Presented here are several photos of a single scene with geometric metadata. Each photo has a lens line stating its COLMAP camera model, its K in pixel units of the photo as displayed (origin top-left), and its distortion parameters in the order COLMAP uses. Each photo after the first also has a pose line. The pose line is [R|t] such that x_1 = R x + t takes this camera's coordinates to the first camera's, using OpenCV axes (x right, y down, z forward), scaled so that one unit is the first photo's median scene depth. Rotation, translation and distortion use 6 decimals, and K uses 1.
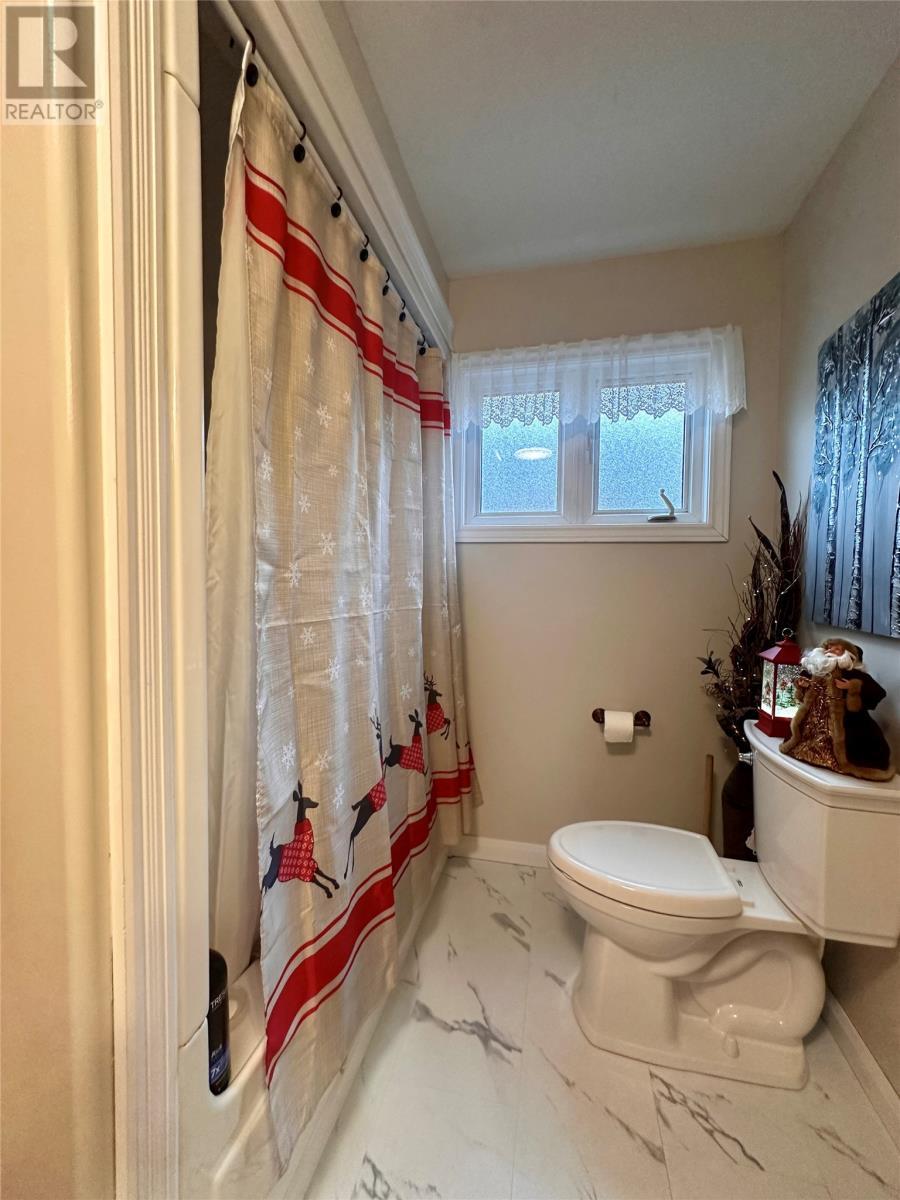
lens RADIAL K [[477.9, 0, 444.0], [0, 477.9, 603.4], [0, 0, 1]] dist [-0.002265, 0.000021]
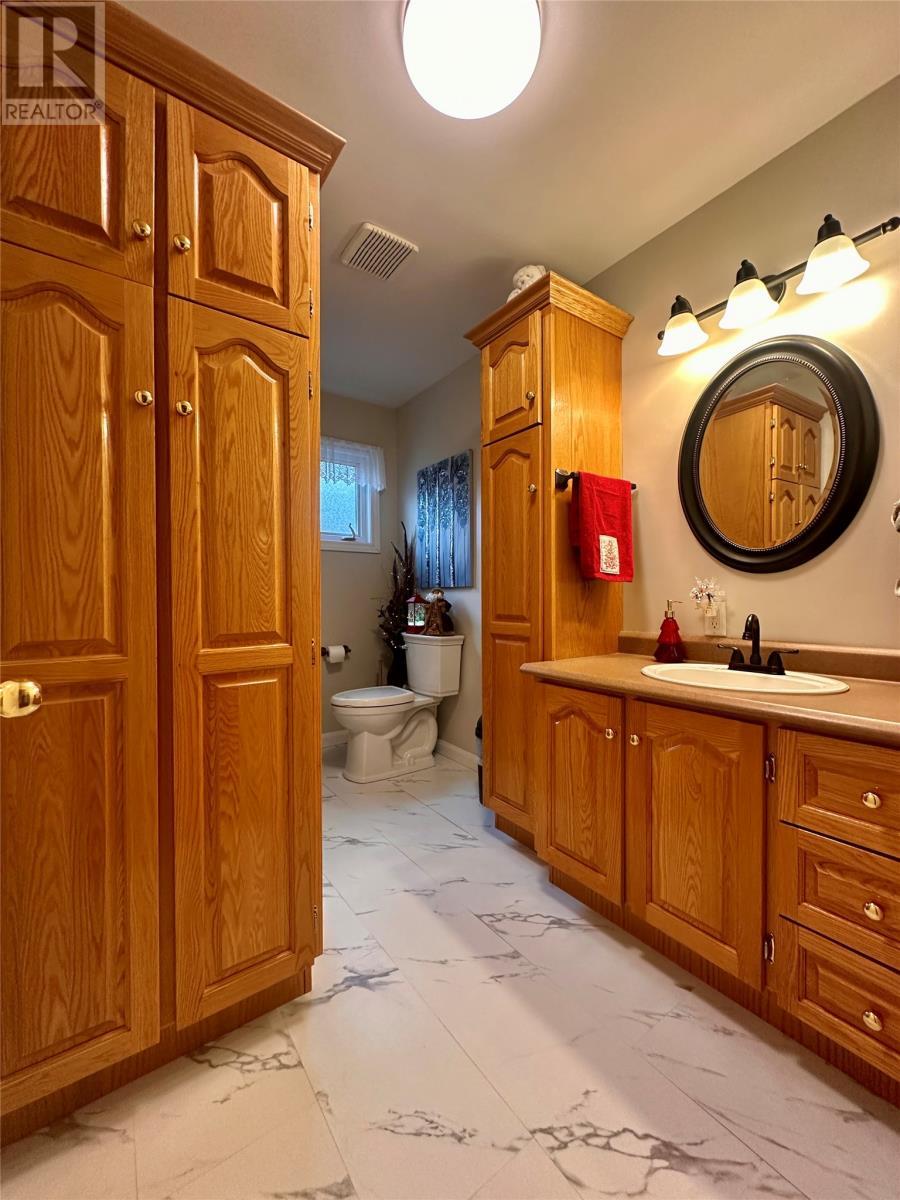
lens RADIAL K [[477.9, 0, 449.0], [0, 477.9, 601.8], [0, 0, 1]] dist [-0.002265, 0.000021]
pose [[0.662284, -0.011047, 0.749171, -0.945229], [0.051234, 0.998219, -0.030574, 0.196293], [-0.747499, 0.058632, 0.661671, -0.680567]]
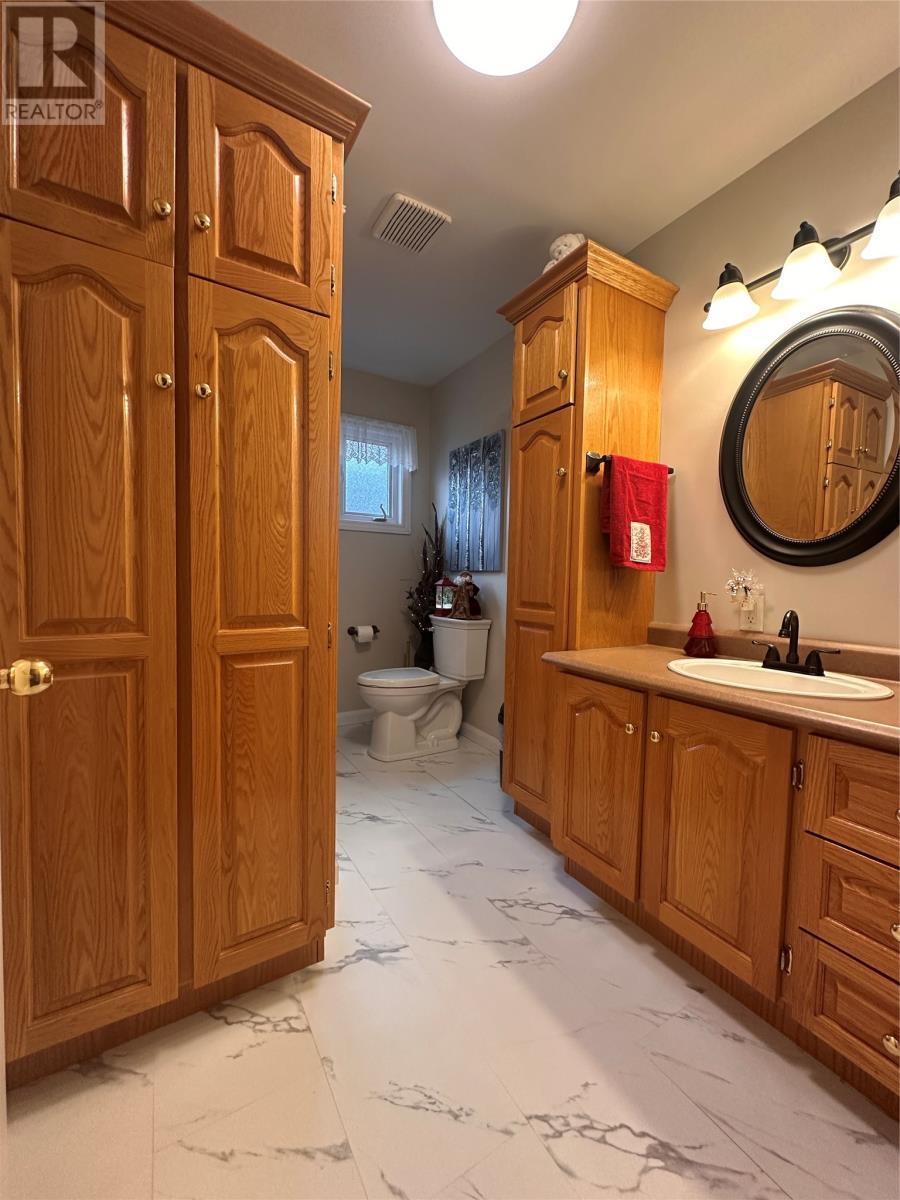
lens RADIAL K [[477.9, 0, 448.2], [0, 477.9, 601.8], [0, 0, 1]] dist [-0.002265, 0.000021]
pose [[0.716657, -0.020855, 0.697114, -0.912632], [0.022514, 0.999724, 0.006762, 0.185674], [-0.697063, 0.010848, 0.716928, -0.695689]]
